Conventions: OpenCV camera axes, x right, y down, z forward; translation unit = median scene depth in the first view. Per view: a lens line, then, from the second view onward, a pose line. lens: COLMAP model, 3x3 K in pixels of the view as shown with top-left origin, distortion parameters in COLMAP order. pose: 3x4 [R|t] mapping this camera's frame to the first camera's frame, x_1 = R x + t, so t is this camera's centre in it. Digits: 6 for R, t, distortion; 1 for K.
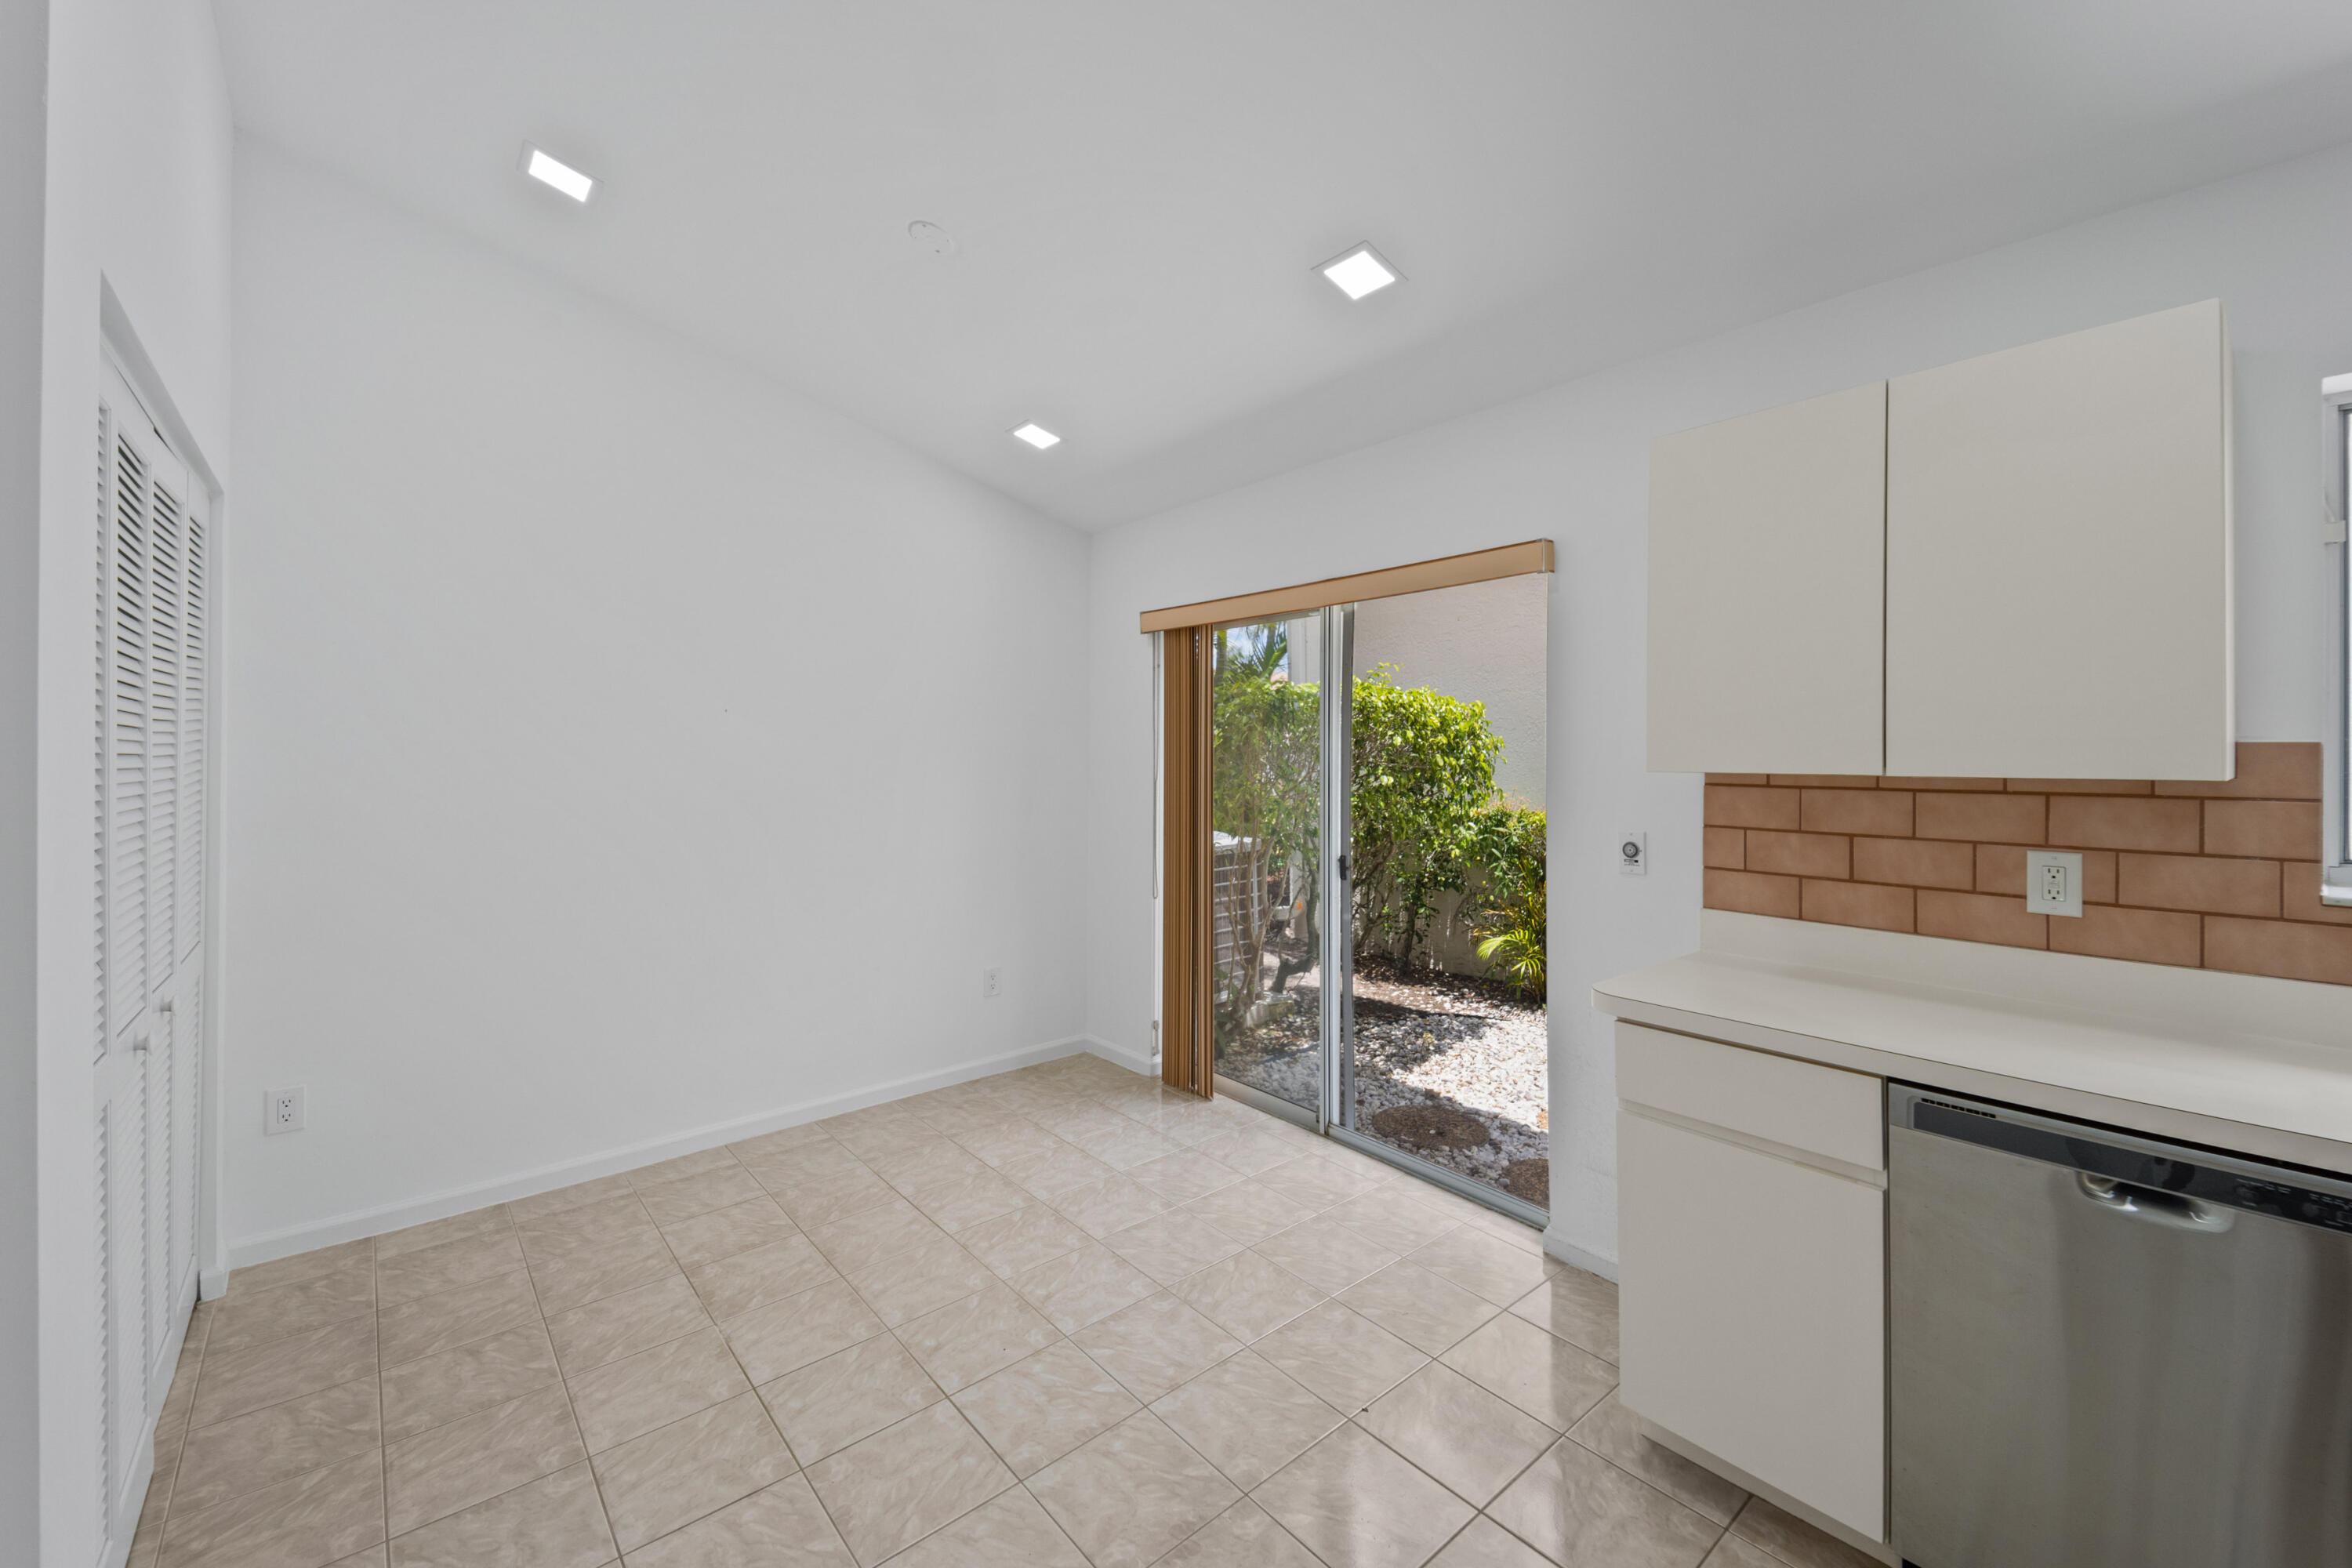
lens RADIAL K [[925.2, 0, 1175.0], [0, 925.2, 775.3], [0, 0, 1]] dist [0.085810, -0.038991]
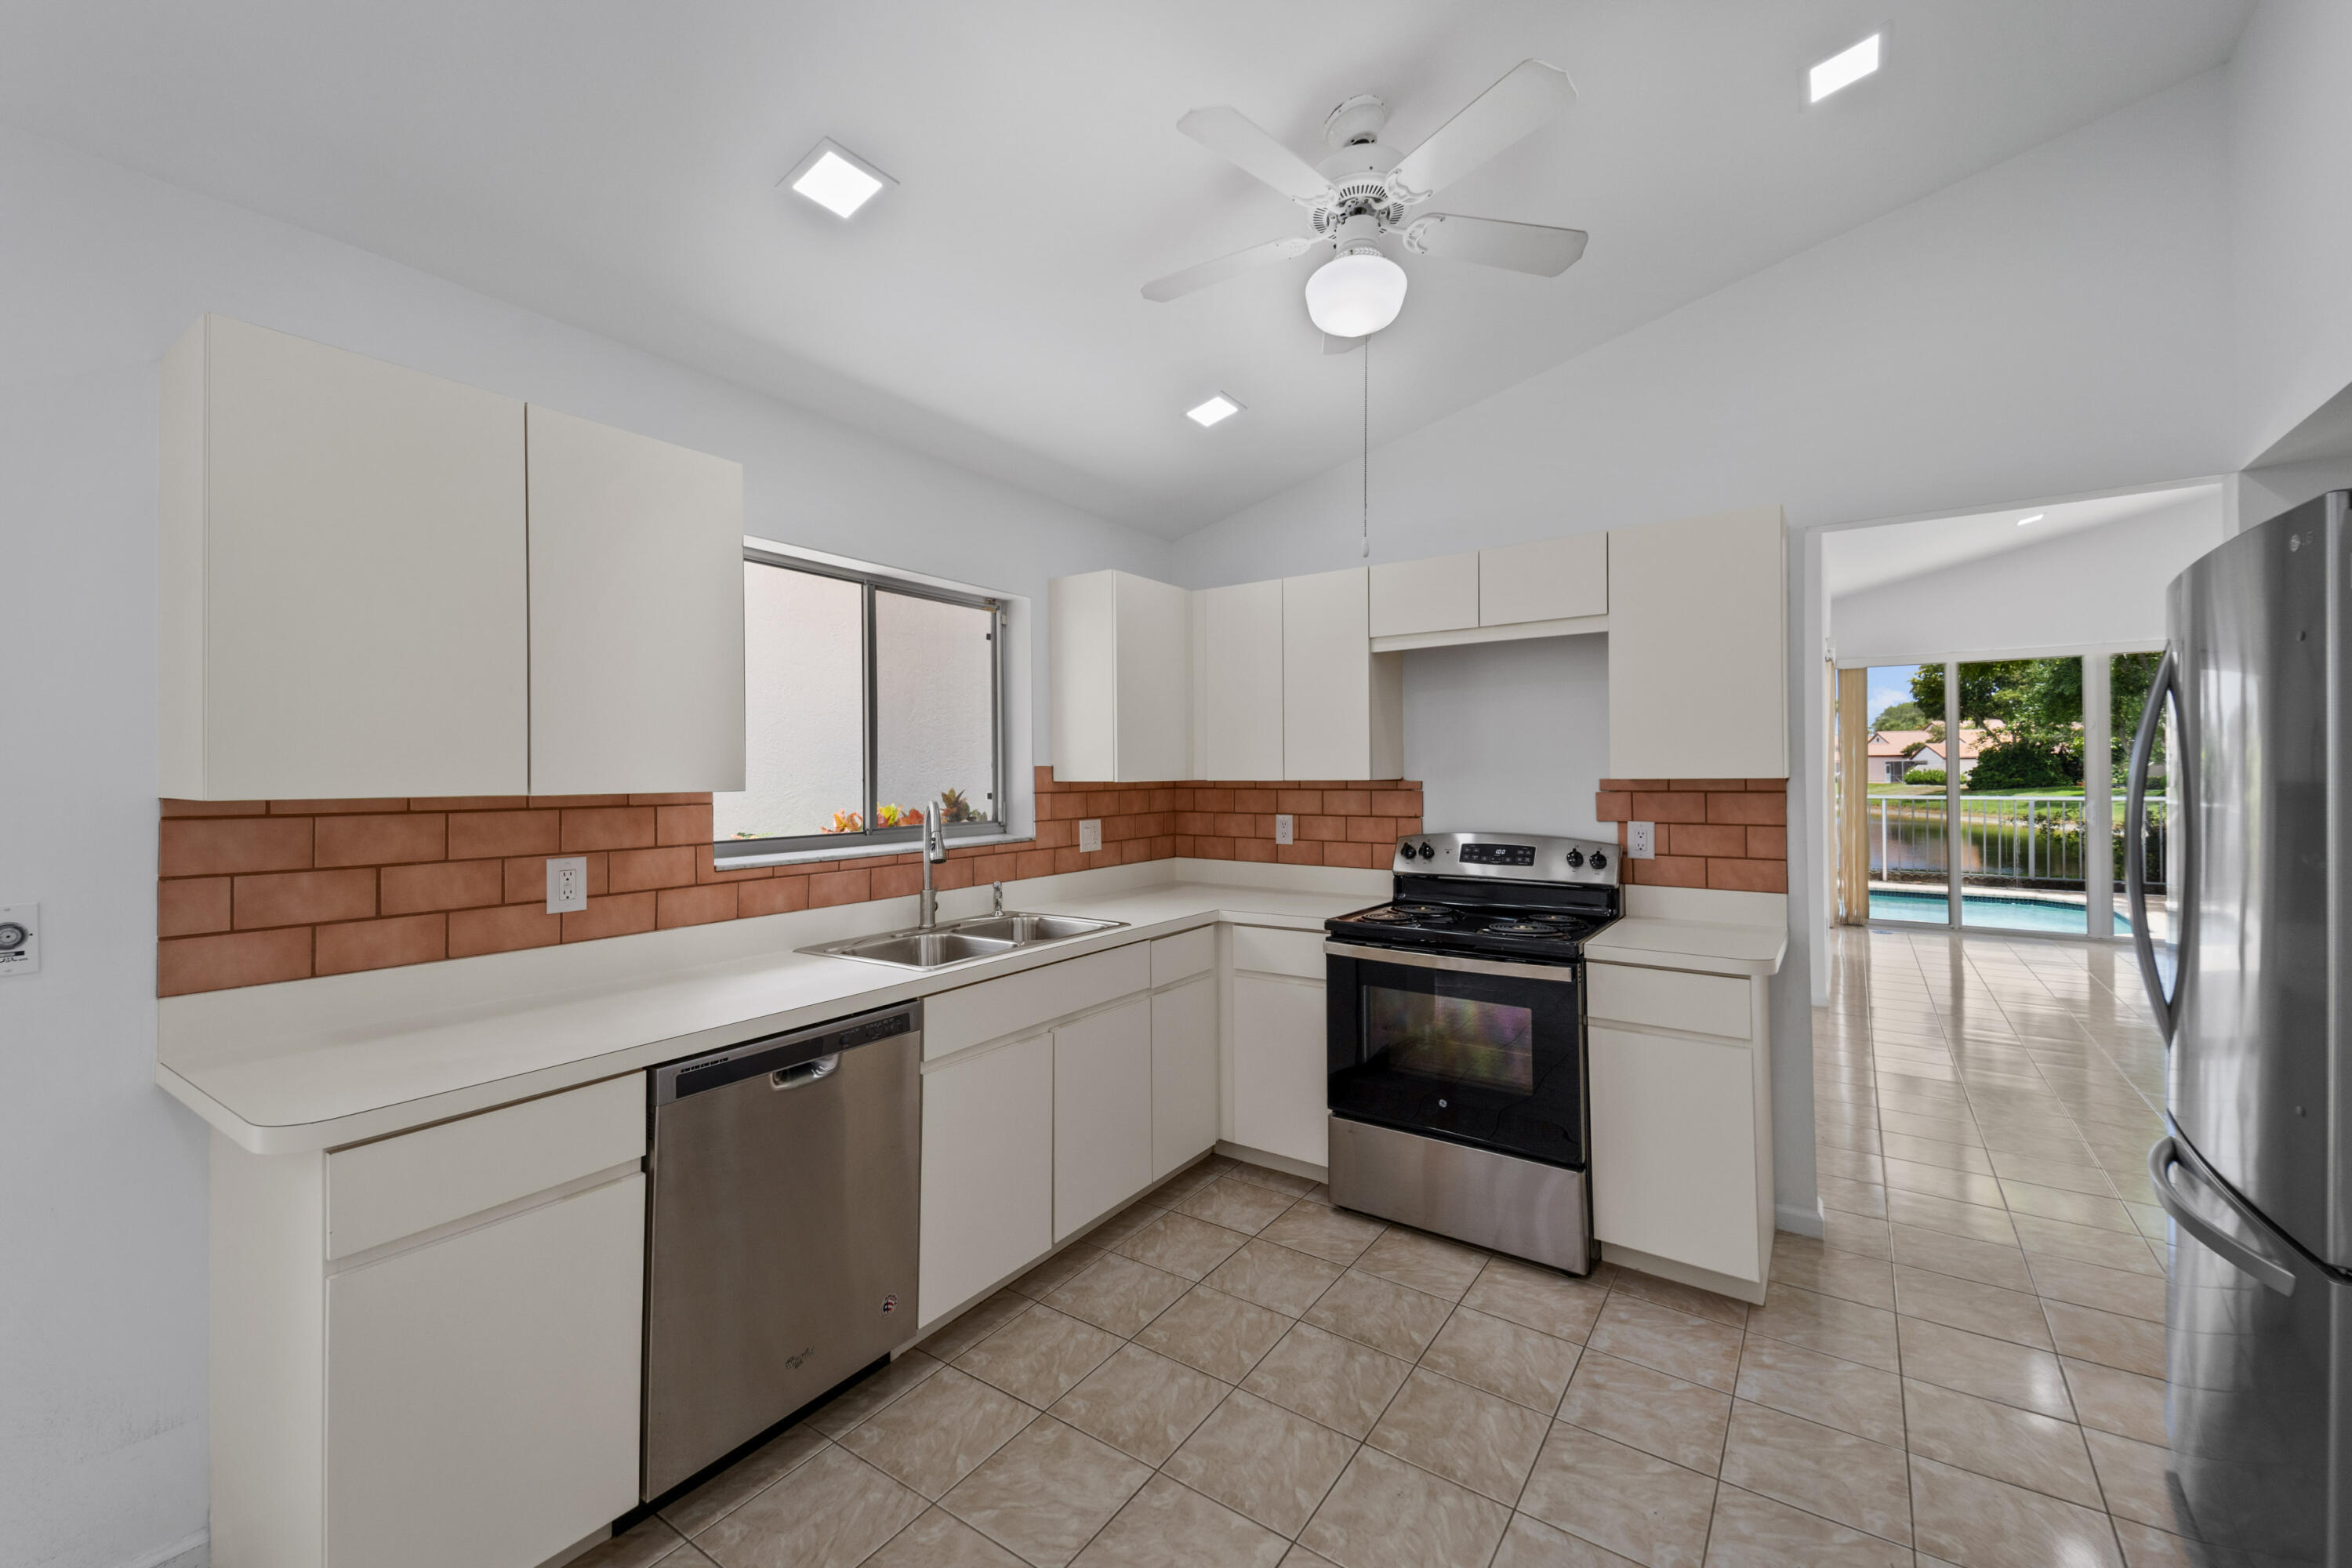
lens RADIAL K [[925.2, 0, 1175.0], [0, 925.2, 775.3], [0, 0, 1]] dist [0.085810, -0.038991]
pose [[-0.272264, -0.002278, 0.962220, -0.388083], [0.023552, 0.999682, 0.009030, -0.013285], [-0.961934, 0.025120, -0.272123, 0.586055]]
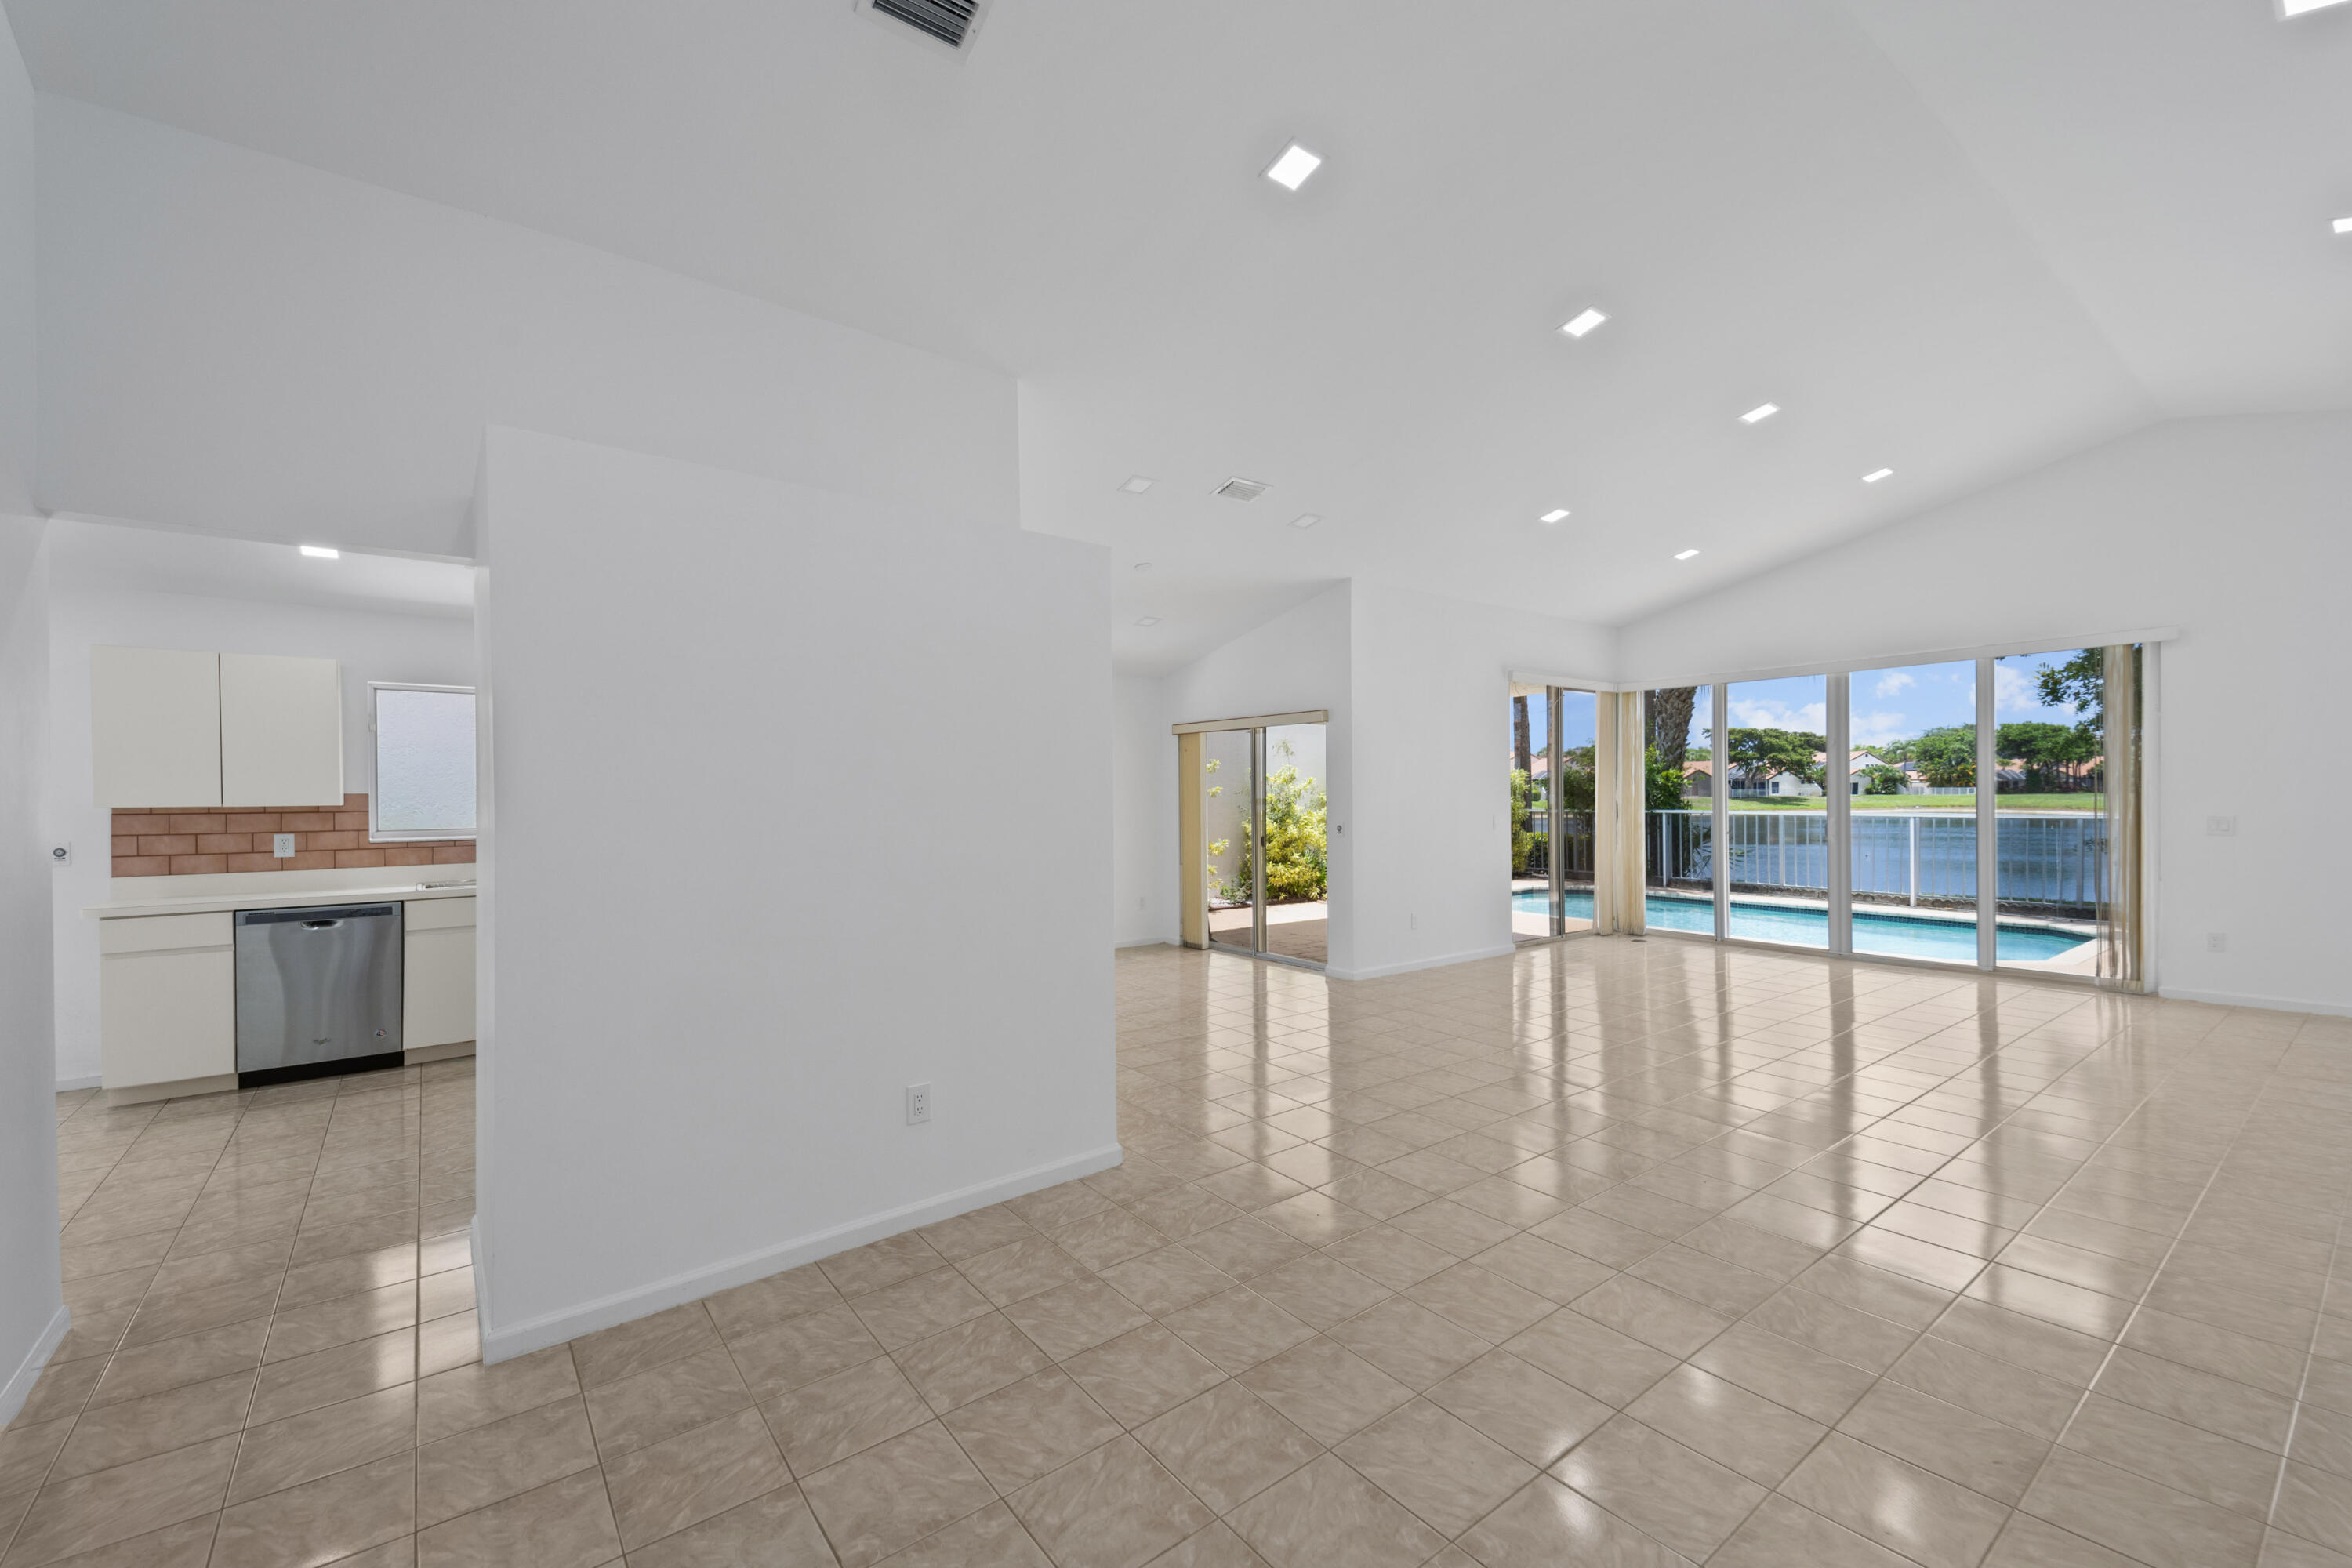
lens RADIAL K [[925.2, 0, 1175.0], [0, 925.2, 775.3], [0, 0, 1]] dist [0.085810, -0.038991]
pose [[0.042450, 0.013582, 0.999006, -1.652576], [0.027789, 0.999505, -0.014769, 0.023874], [-0.998712, 0.028388, 0.042051, -1.573667]]
